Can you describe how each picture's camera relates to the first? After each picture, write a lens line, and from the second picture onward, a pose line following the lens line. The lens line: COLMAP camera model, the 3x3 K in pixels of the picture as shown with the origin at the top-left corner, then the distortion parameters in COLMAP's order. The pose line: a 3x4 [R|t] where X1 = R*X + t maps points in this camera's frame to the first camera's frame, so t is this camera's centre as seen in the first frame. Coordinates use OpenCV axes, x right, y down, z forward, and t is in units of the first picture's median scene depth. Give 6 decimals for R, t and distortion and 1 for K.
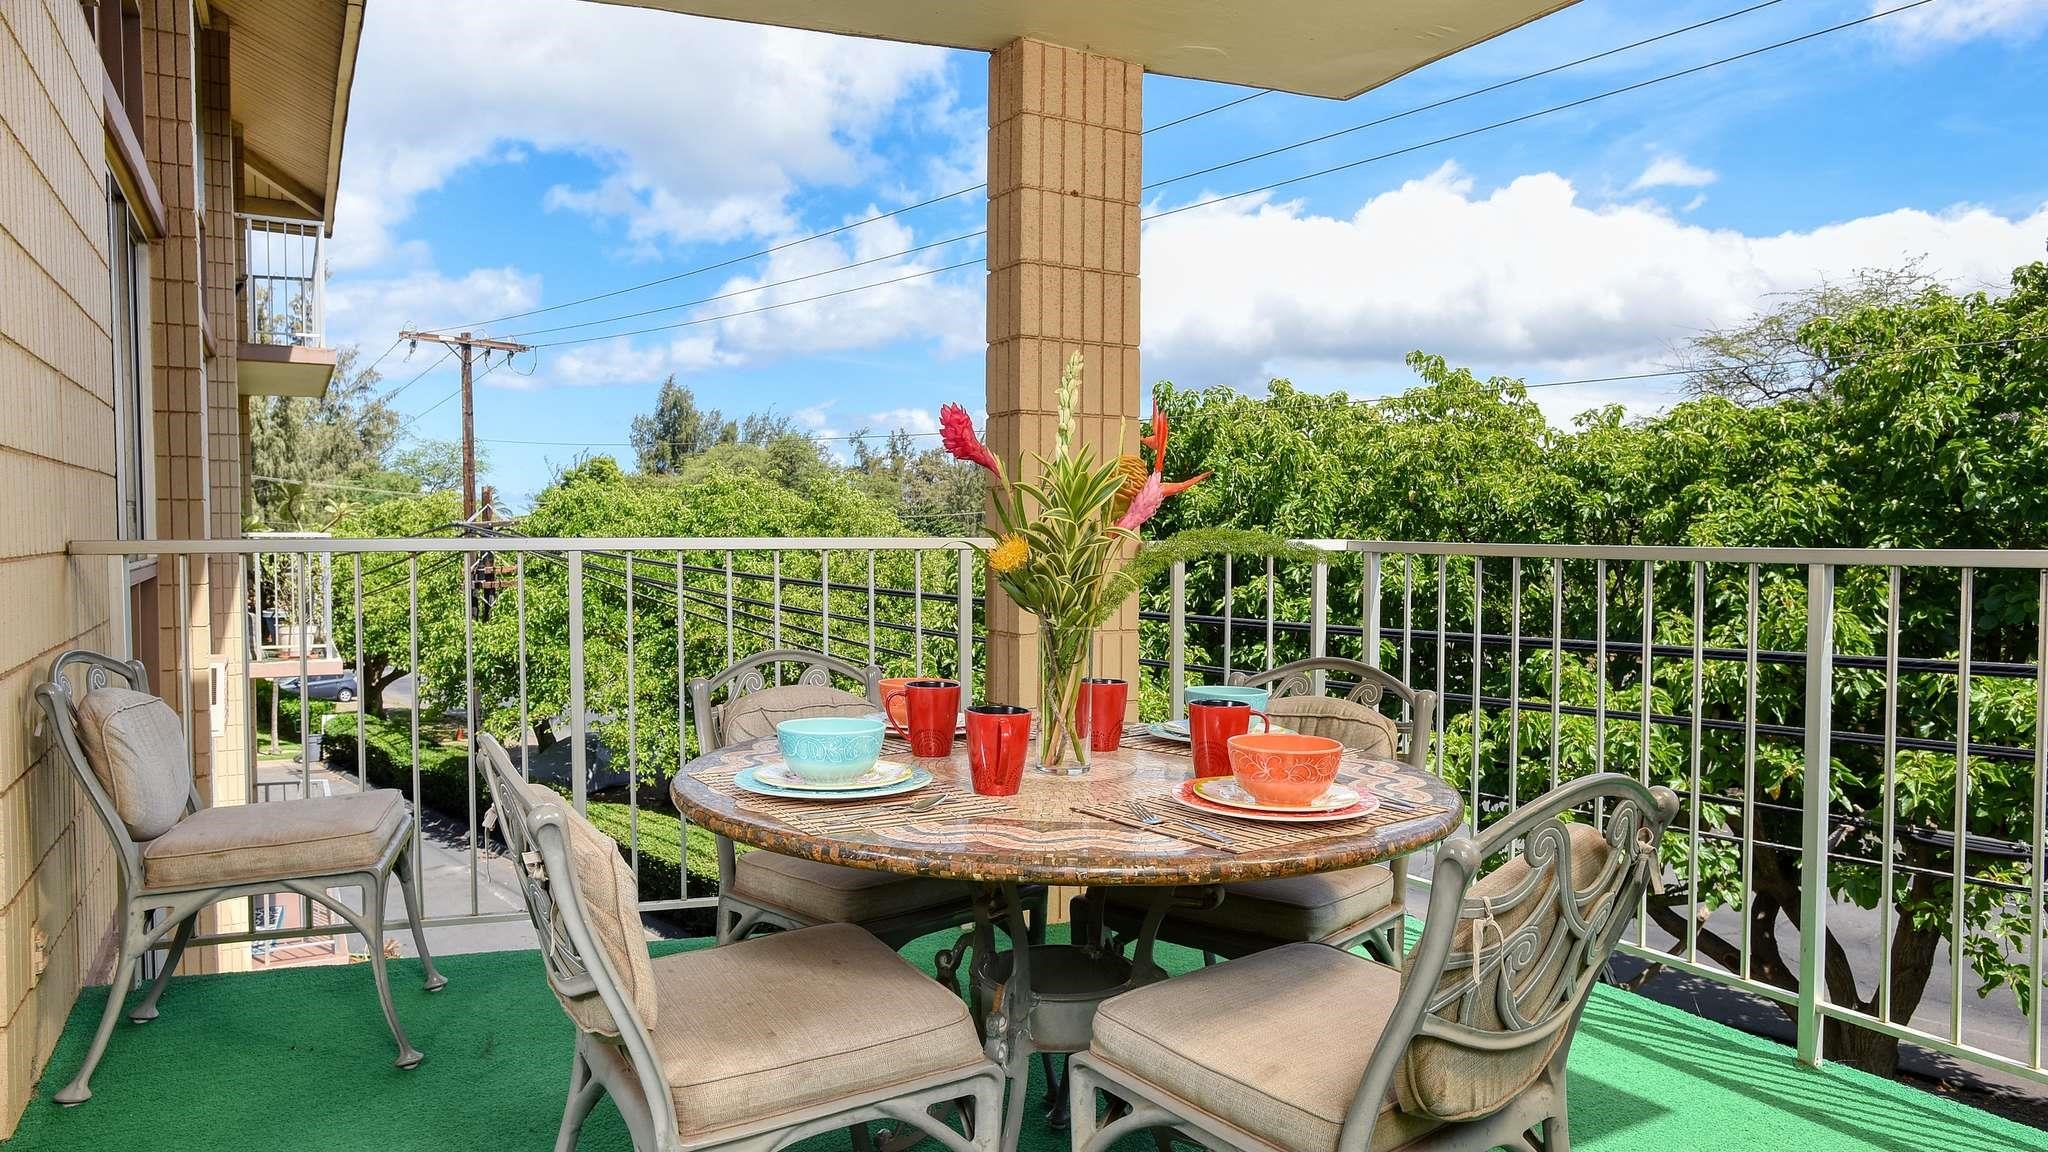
lens RADIAL K [[994.0, 0, 1016.7], [0, 994.0, 577.1], [0, 0, 1]] dist [-0.080003, 0.038222]
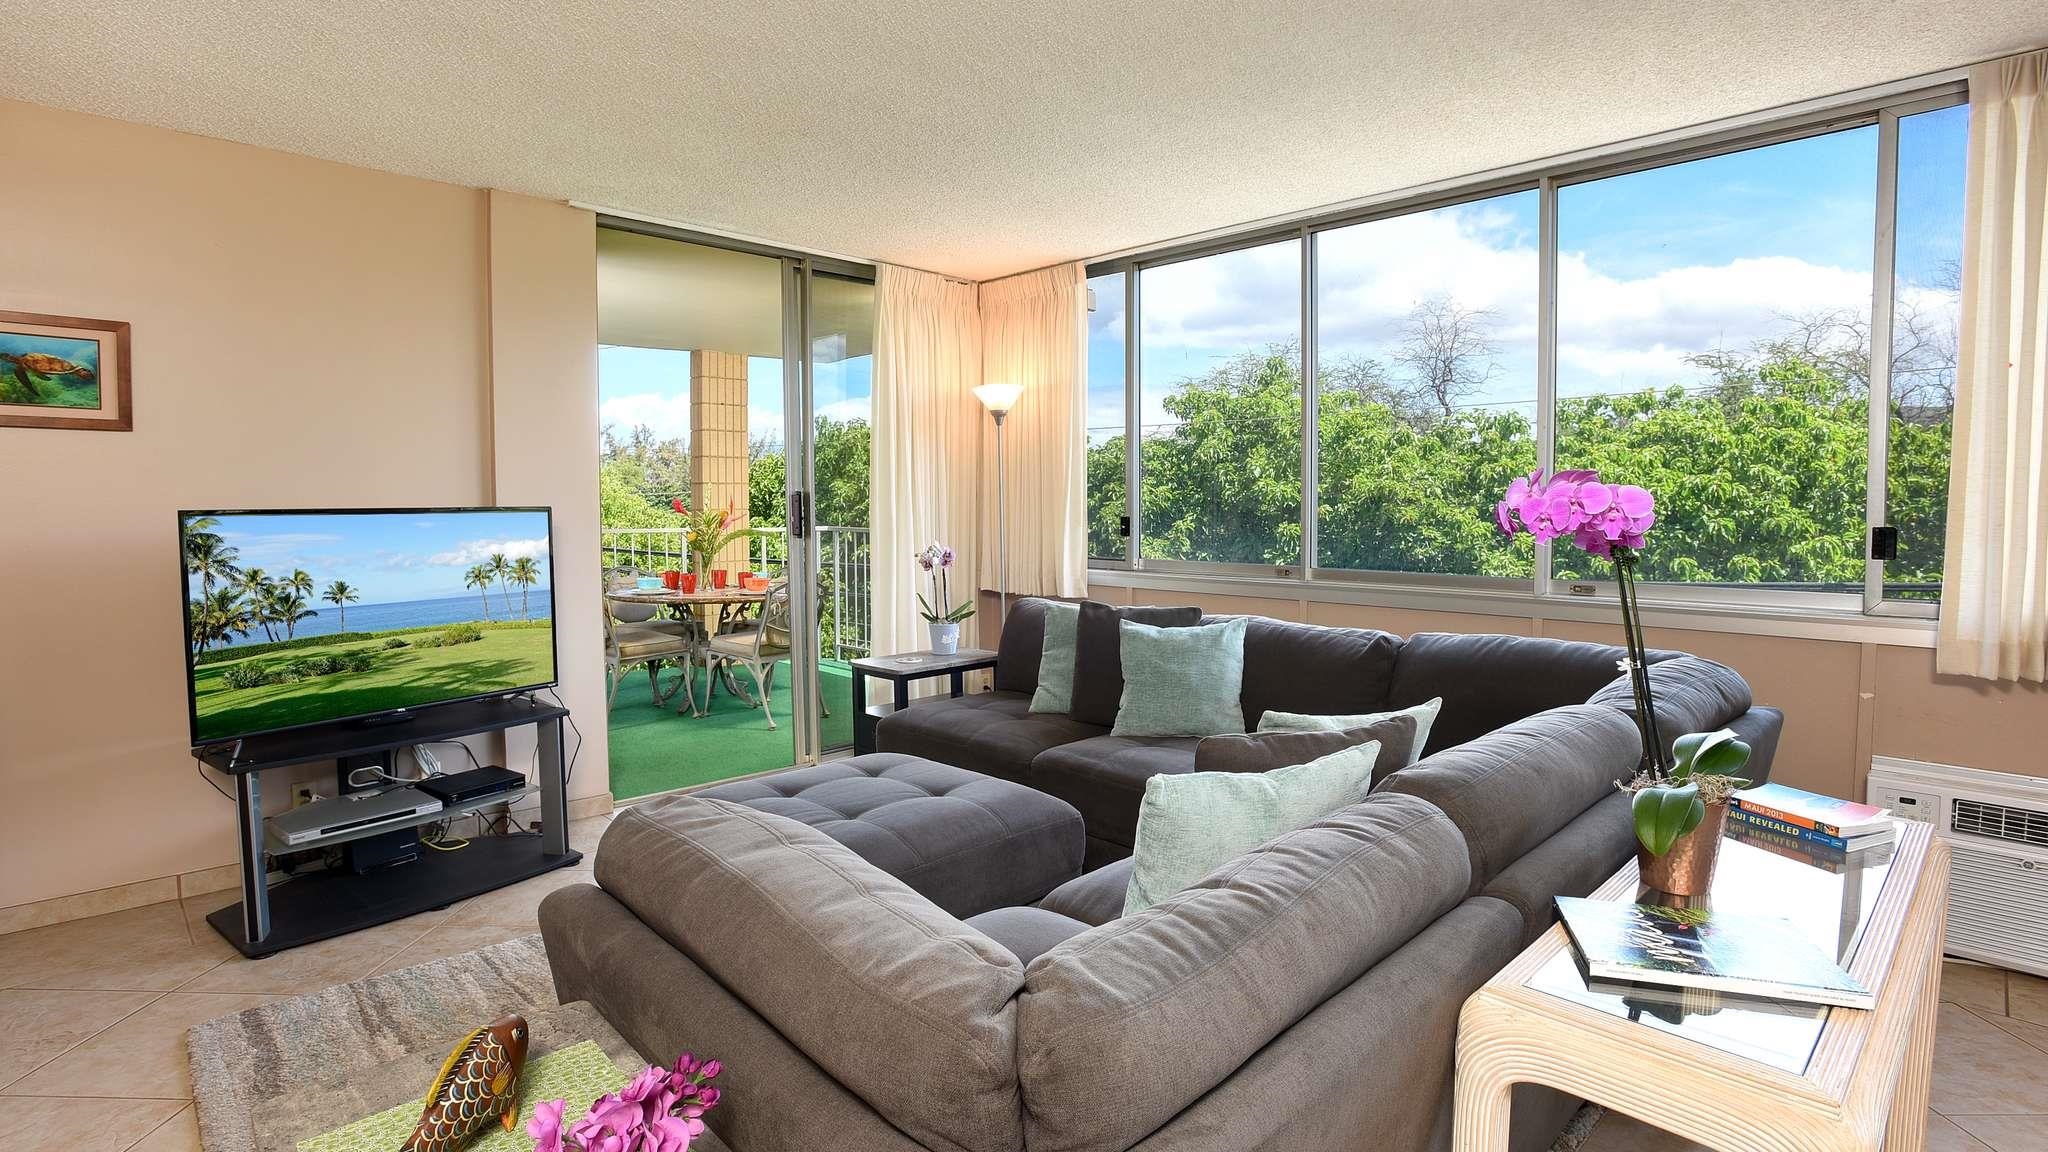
lens RADIAL K [[994.0, 0, 1016.7], [0, 994.0, 577.1], [0, 0, 1]] dist [-0.080003, 0.038222]
pose [[0.967992, -0.020853, 0.250113, 0.067133], [0.011398, 0.999167, 0.039191, 0.002059], [-0.250722, -0.035086, 0.967423, -0.825378]]
